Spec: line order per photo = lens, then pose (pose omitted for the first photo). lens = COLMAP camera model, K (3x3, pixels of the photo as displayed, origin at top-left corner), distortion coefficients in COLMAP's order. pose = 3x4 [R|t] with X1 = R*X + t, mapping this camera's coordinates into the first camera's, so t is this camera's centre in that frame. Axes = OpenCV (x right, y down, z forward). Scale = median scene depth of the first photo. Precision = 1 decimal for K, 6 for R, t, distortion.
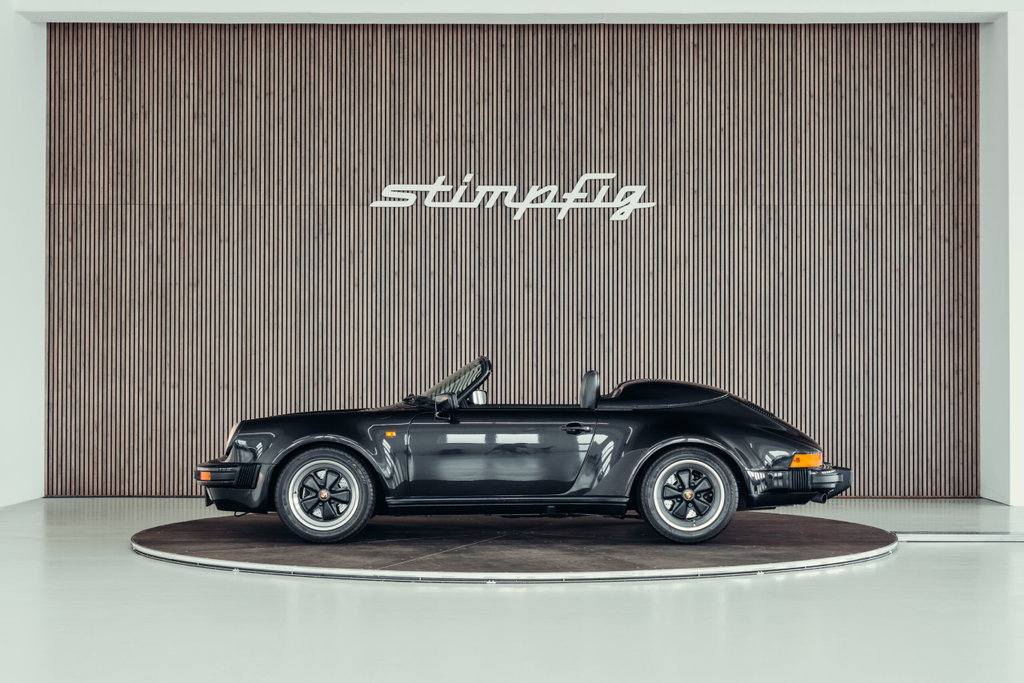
lens RADIAL K [[1793.7, 0, 513.0], [0, 1793.7, 339.6], [0, 0, 1]] dist [-0.023690, 0.000000]
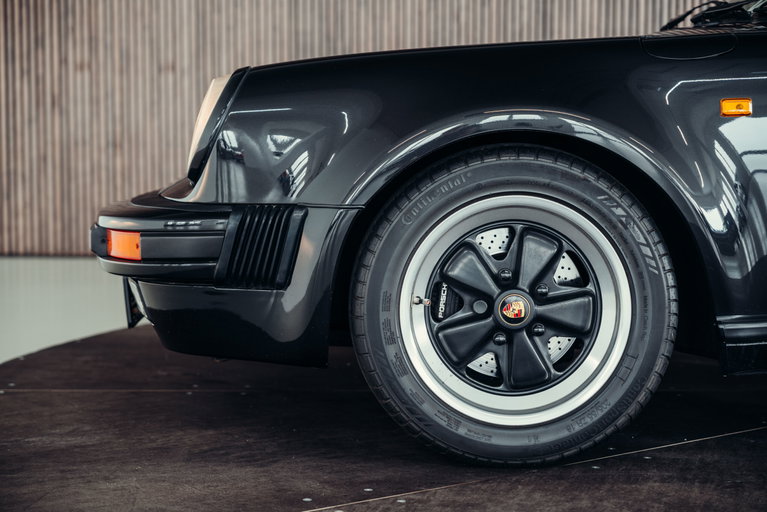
lens RADIAL K [[1504.0, 0, 377.9], [0, 1504.0, 254.5], [0, 0, 1]] dist [0.091400, 0.000000]
pose [[0.999852, 0.001587, -0.017122, -0.123871], [0.000266, 0.994189, 0.107645, 0.049805], [0.017193, -0.107634, 0.994042, 0.745209]]
